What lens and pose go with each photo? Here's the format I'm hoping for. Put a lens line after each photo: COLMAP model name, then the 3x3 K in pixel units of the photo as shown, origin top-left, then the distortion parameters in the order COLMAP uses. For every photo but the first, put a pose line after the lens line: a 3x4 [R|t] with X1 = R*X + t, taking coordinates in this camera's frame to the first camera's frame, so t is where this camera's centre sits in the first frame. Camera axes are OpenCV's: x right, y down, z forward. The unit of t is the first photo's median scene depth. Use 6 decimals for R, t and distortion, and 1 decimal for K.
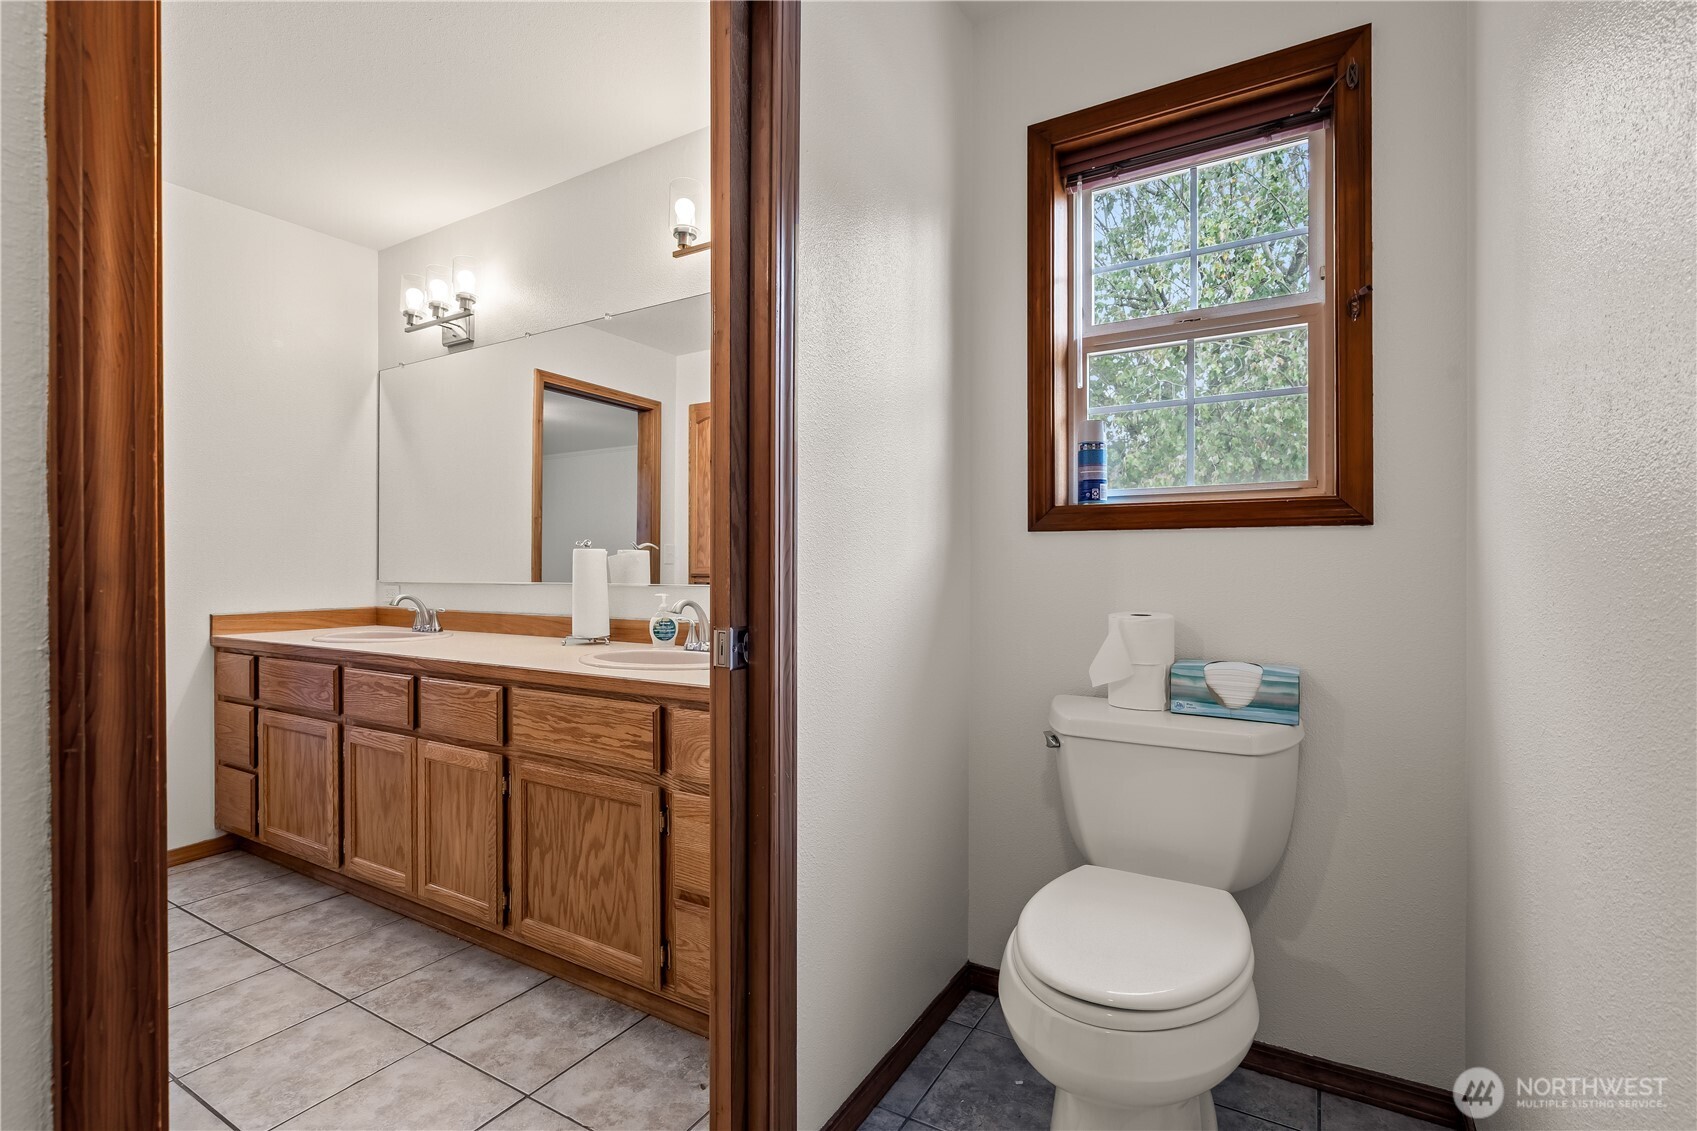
lens RADIAL K [[763.3, 0, 850.9], [0, 763.3, 569.6], [0, 0, 1]] dist [-0.002821, 0.001037]
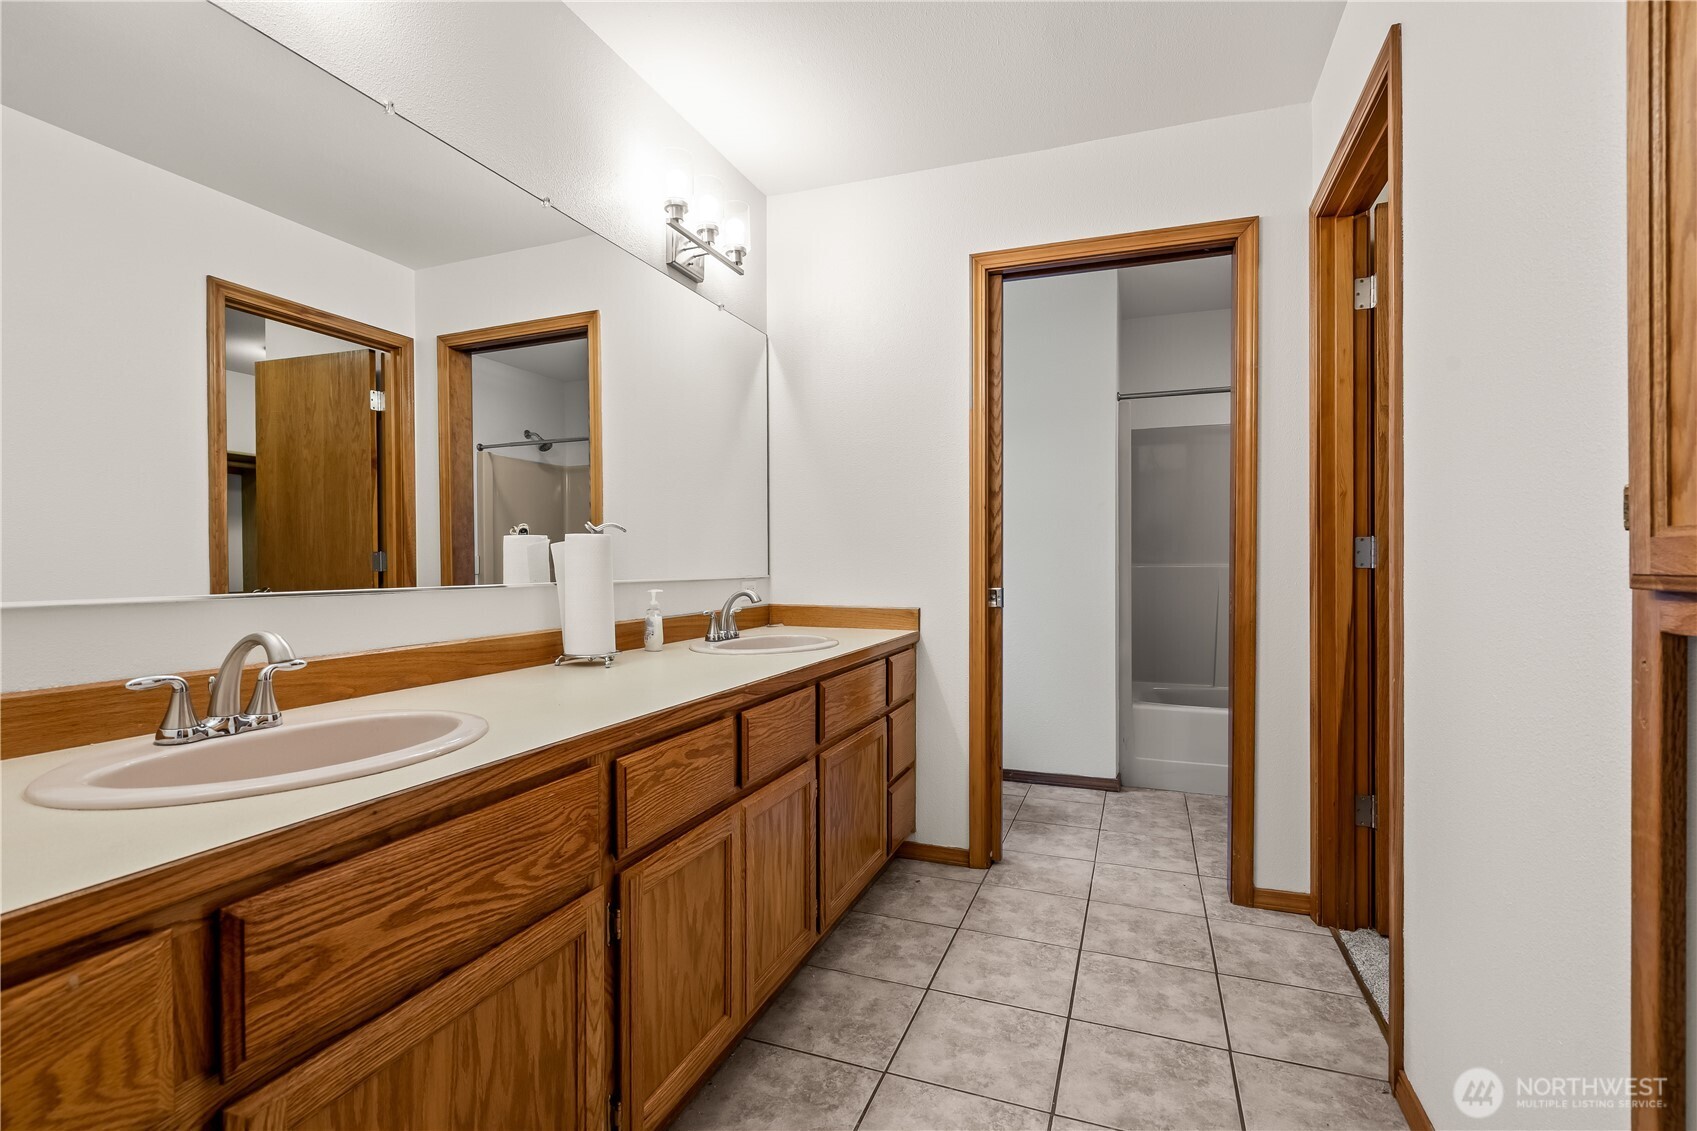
lens RADIAL K [[763.3, 0, 850.1], [0, 763.3, 568.0], [0, 0, 1]] dist [-0.002821, 0.001037]
pose [[-0.158527, -0.003273, 0.987349, -1.448876], [0.002887, 0.999989, 0.003779, 0.003159], [-0.987350, 0.003450, -0.158515, 1.141815]]
